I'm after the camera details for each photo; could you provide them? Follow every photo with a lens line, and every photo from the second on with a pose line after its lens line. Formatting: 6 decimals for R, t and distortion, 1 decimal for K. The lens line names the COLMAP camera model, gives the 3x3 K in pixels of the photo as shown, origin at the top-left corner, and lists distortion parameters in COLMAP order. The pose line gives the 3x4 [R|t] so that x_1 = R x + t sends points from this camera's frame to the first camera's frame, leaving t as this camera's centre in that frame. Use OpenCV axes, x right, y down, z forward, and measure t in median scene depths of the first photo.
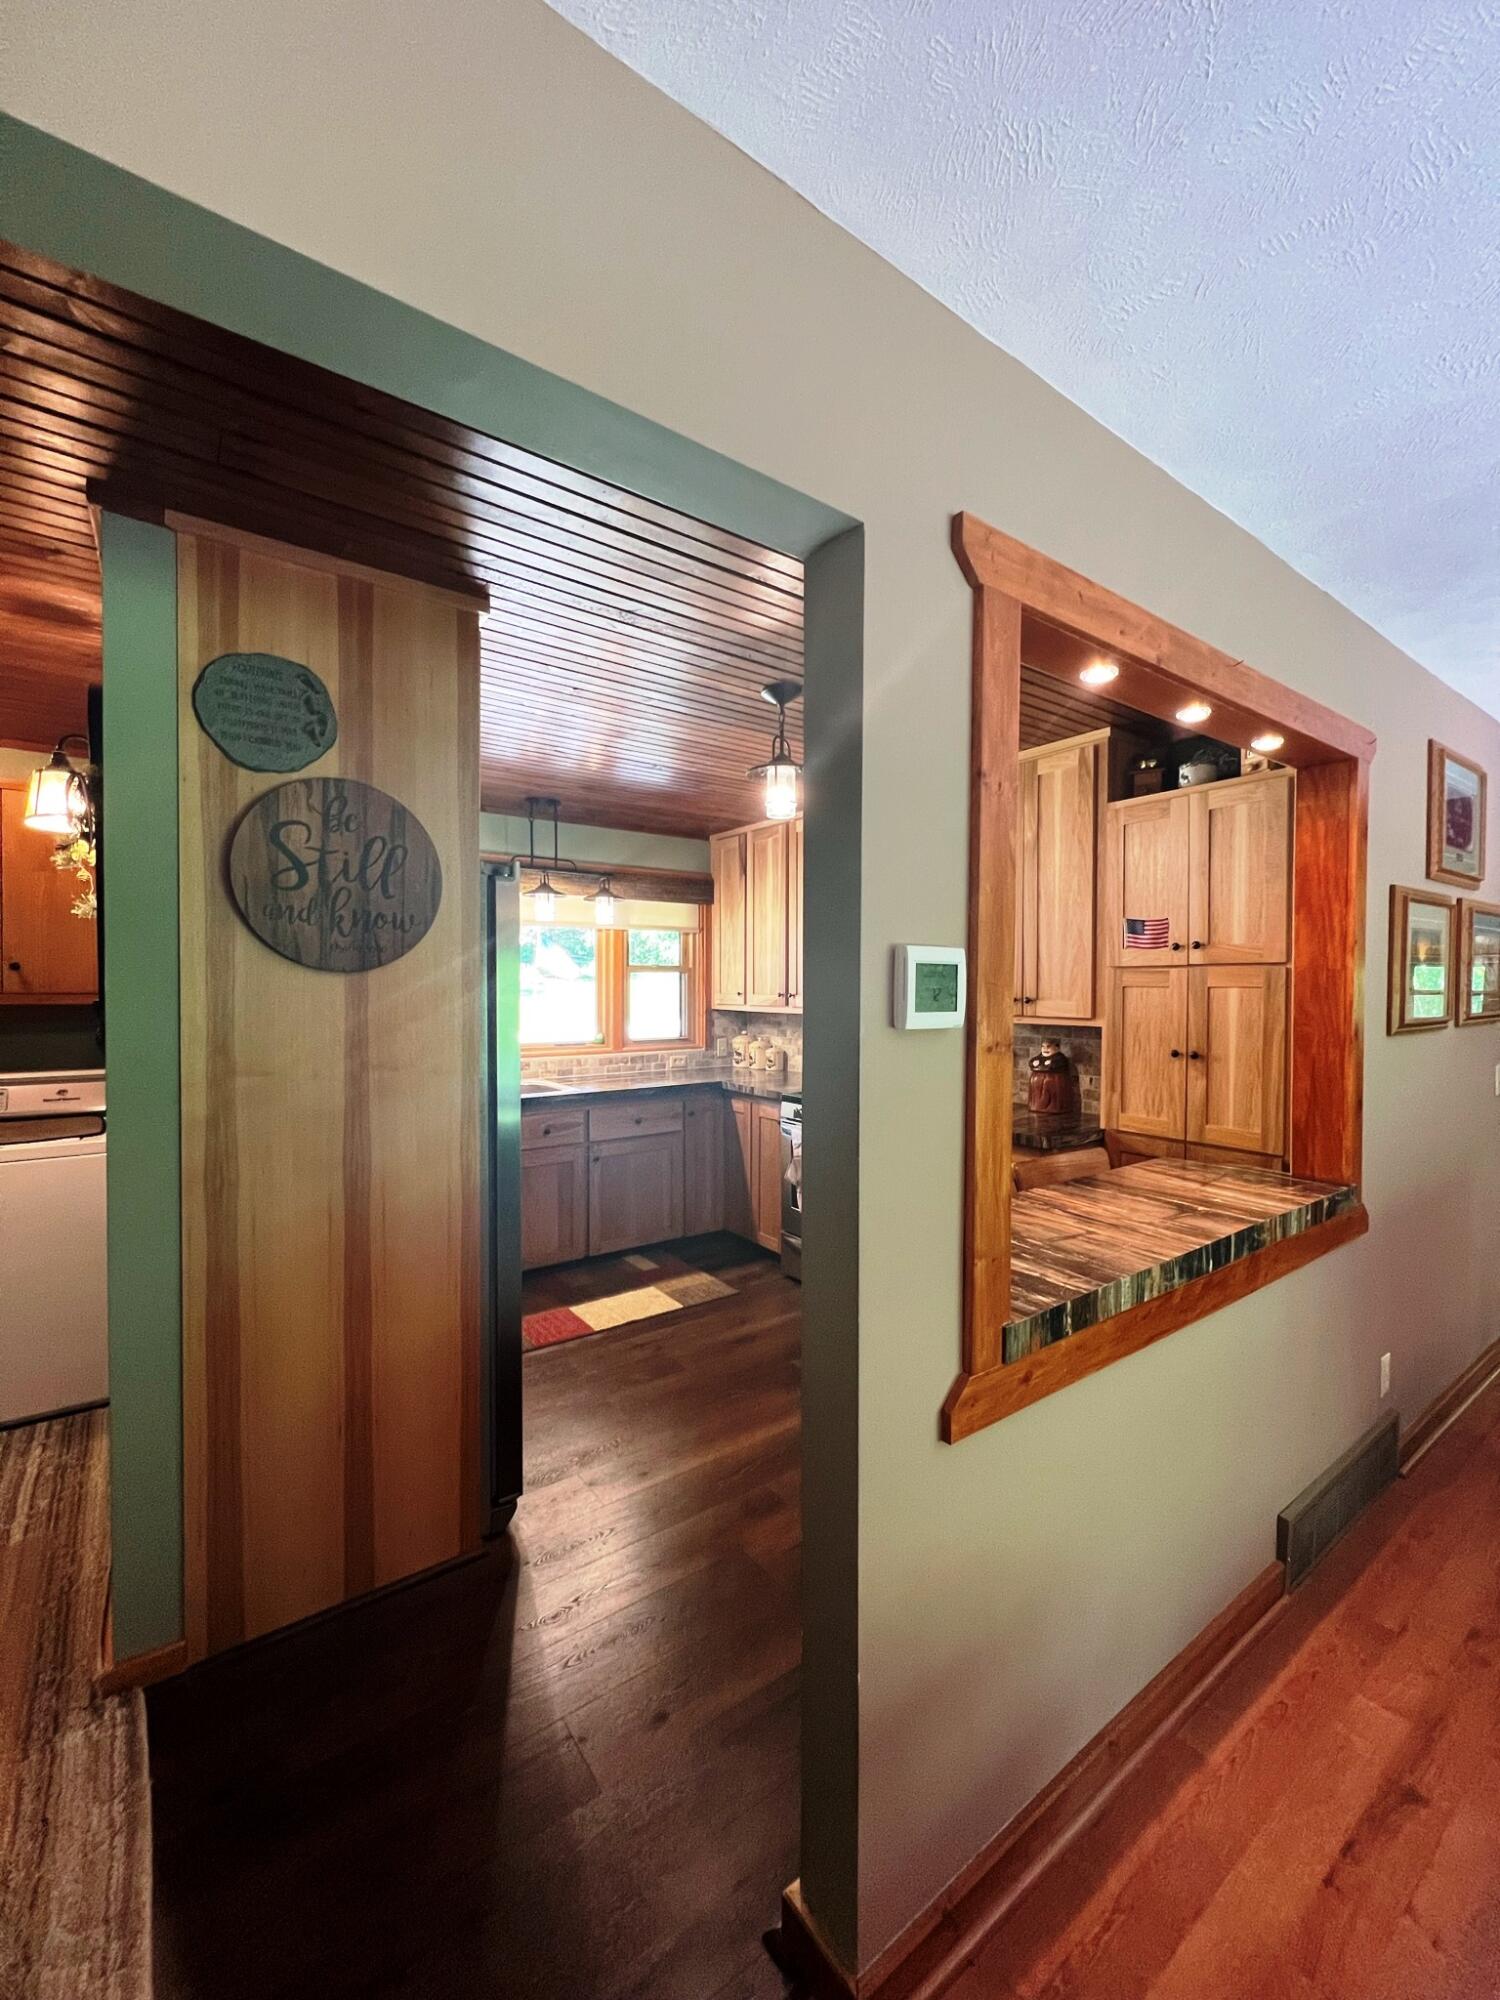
lens RADIAL K [[801.4, 0, 746.6], [0, 801.4, 1002.6], [0, 0, 1]] dist [-0.002954, 0.001508]
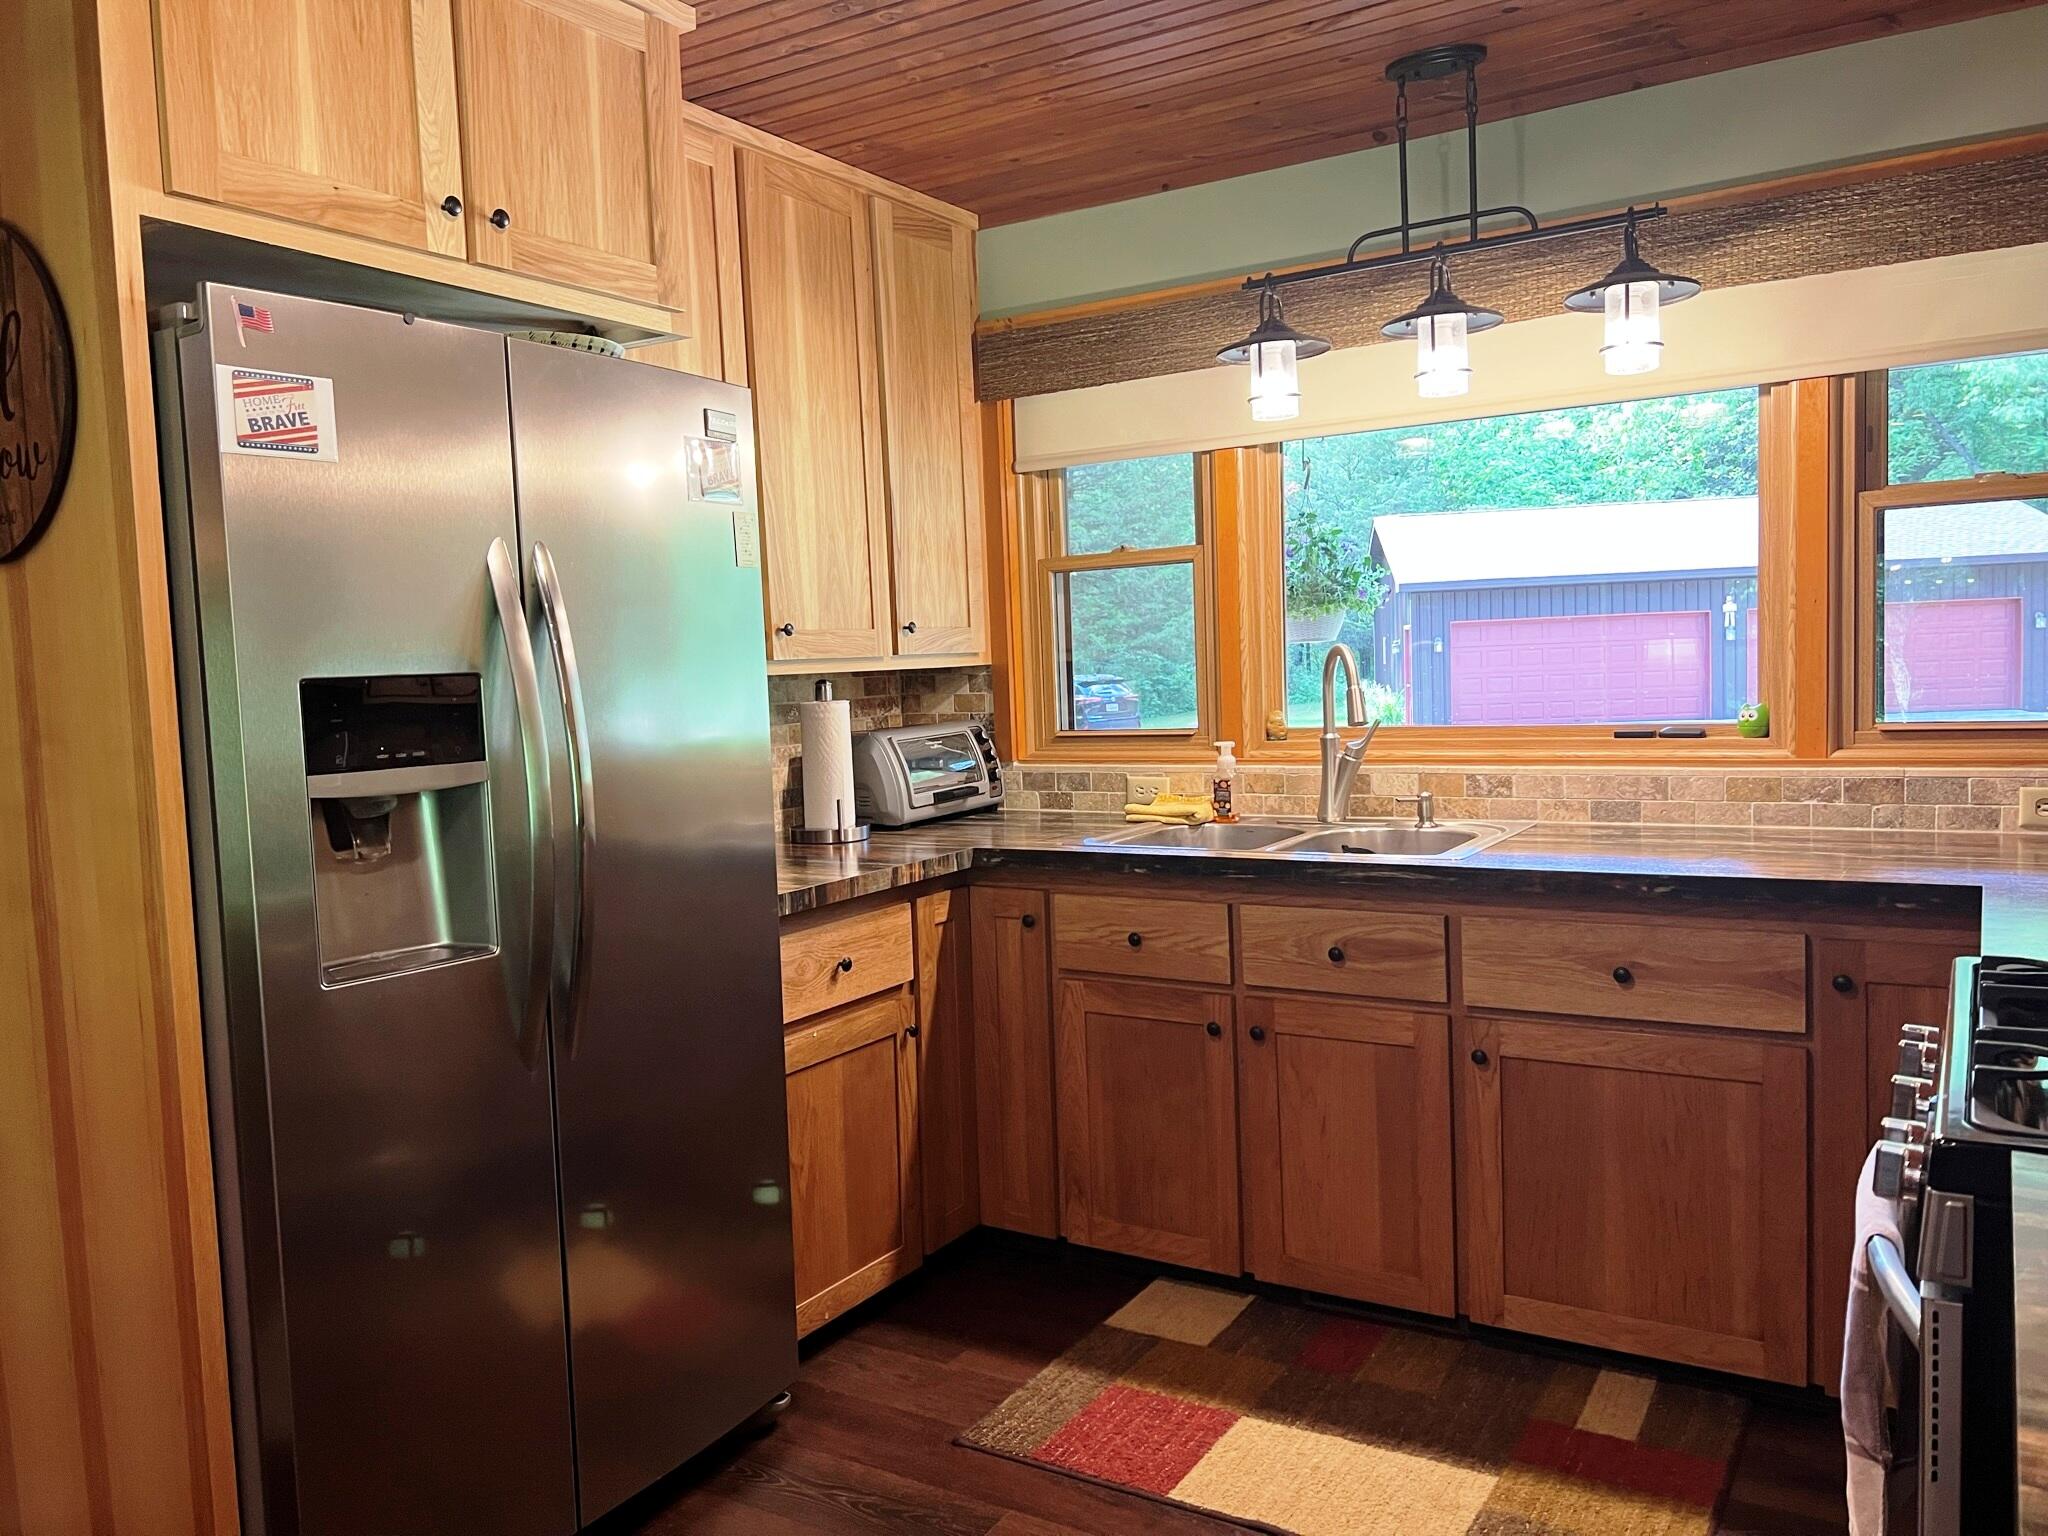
lens RADIAL K [[1536.4, 0, 1018.6], [0, 1536.4, 779.4], [0, 0, 1]] dist [0.063205, -0.080501]
pose [[0.374481, 0.054106, -0.925655, 0.532984], [0.021850, 0.997504, 0.067145, 0.034560], [0.926977, -0.045370, 0.372364, 0.838779]]
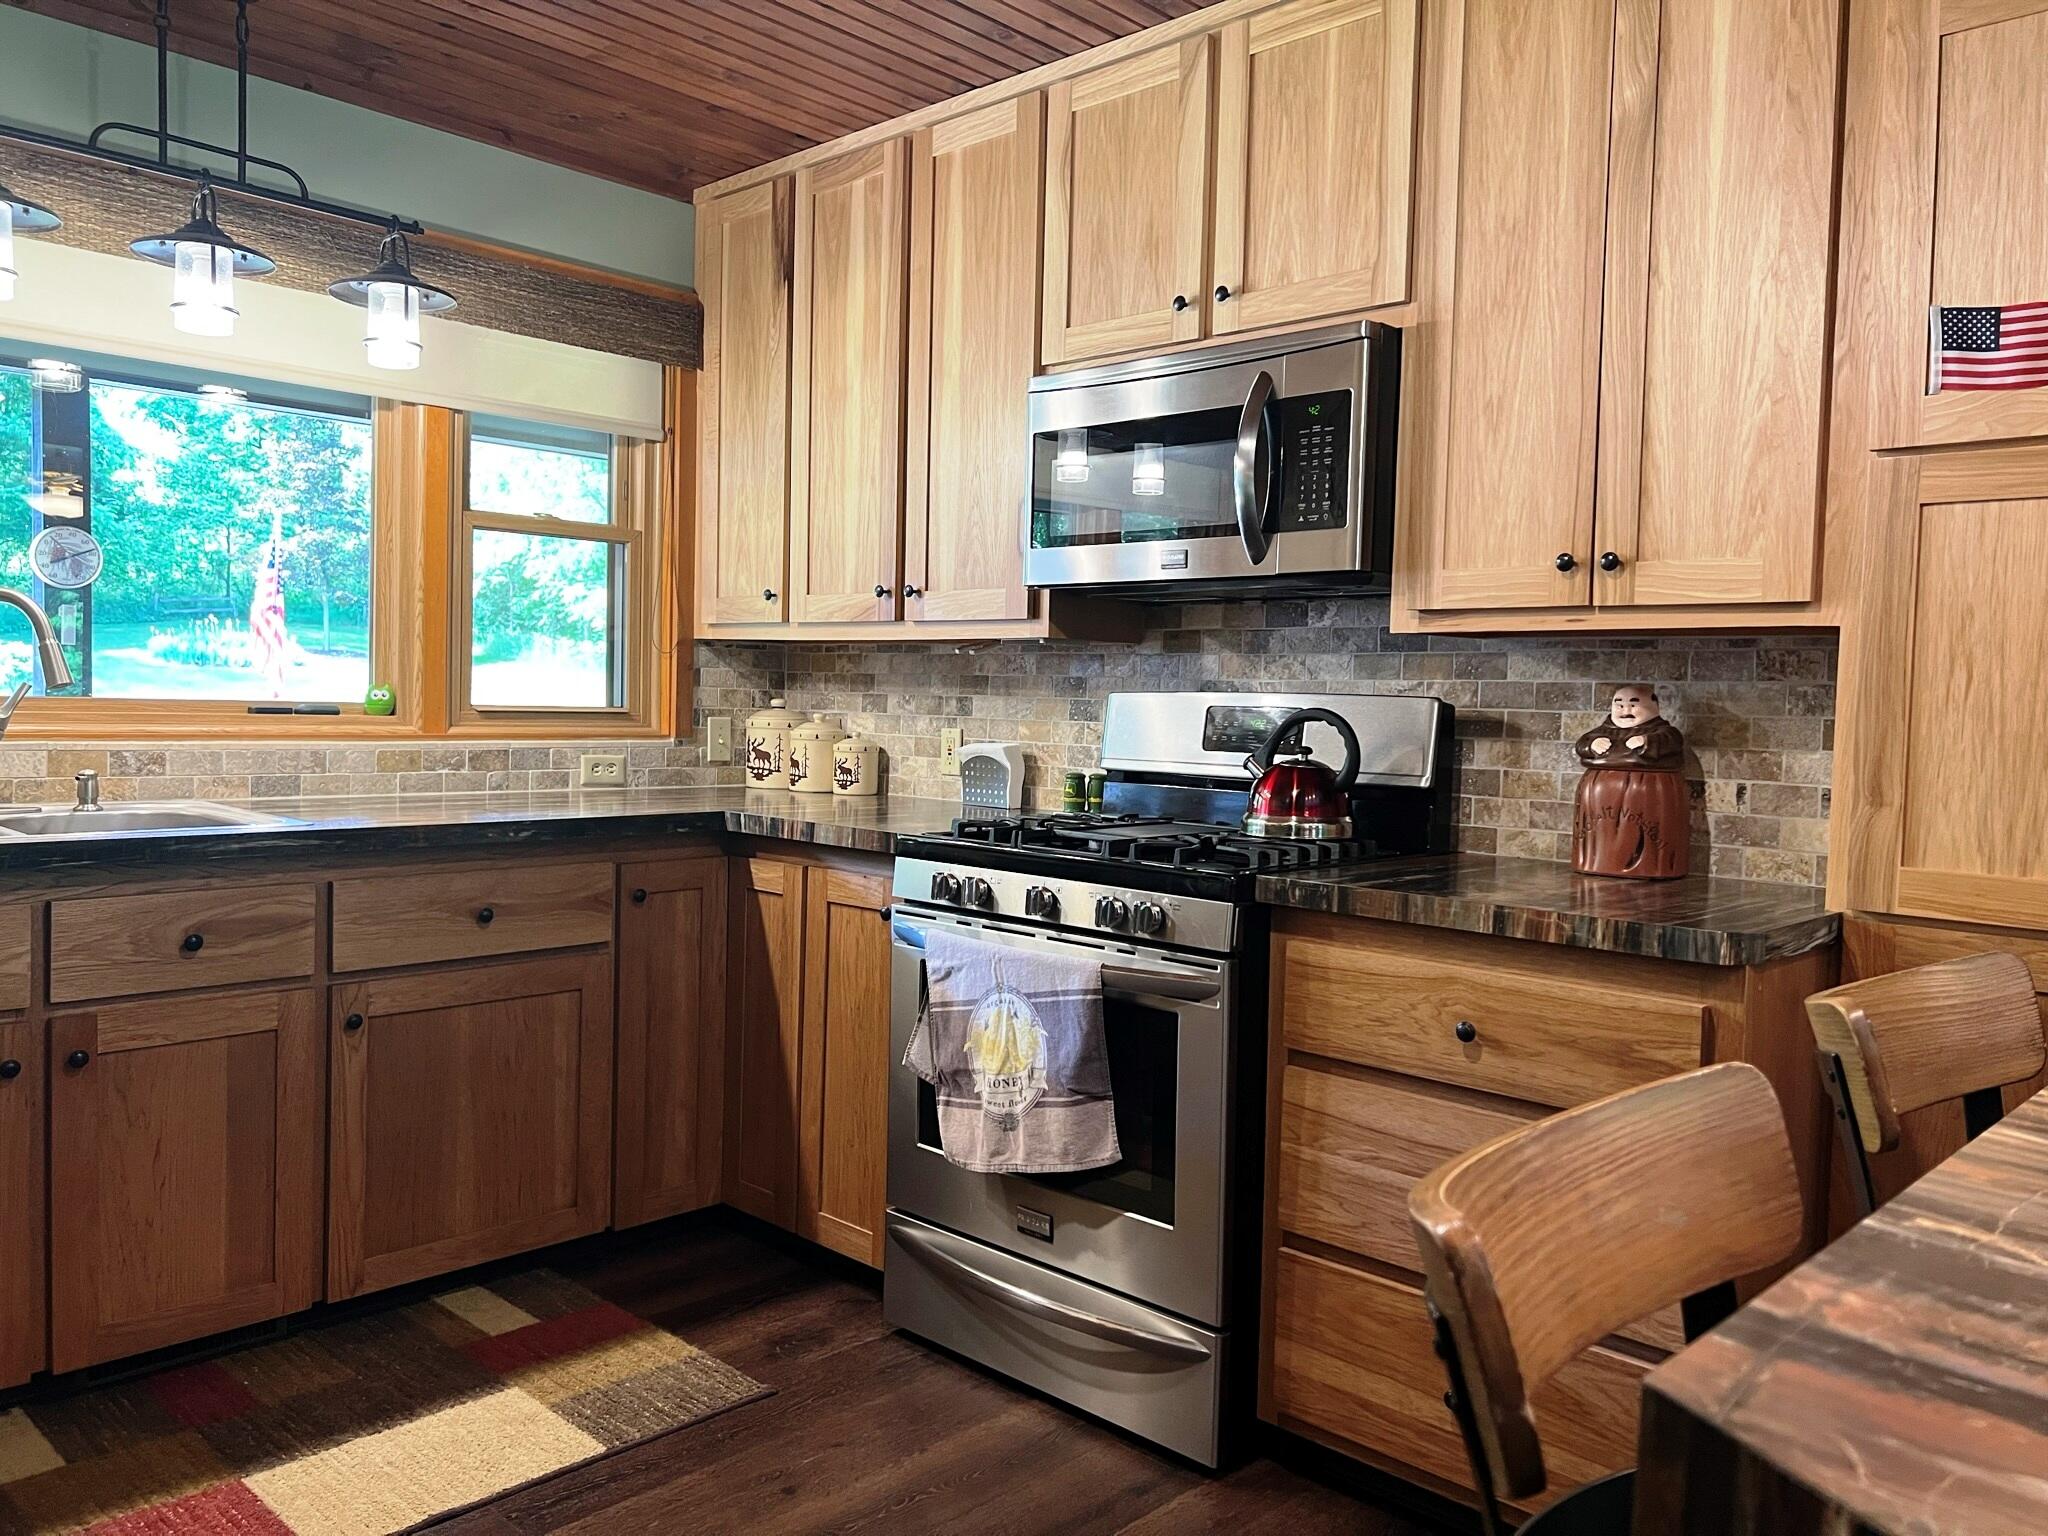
lens RADIAL K [[1536.4, 0, 1022.9], [0, 1536.4, 760.3], [0, 0, 1]] dist [0.063205, -0.080501]
pose [[0.983758, 0.015732, 0.178810, -0.036629], [-0.019921, 0.999567, 0.021655, 0.091233], [-0.178392, -0.024865, 0.983645, 0.432574]]
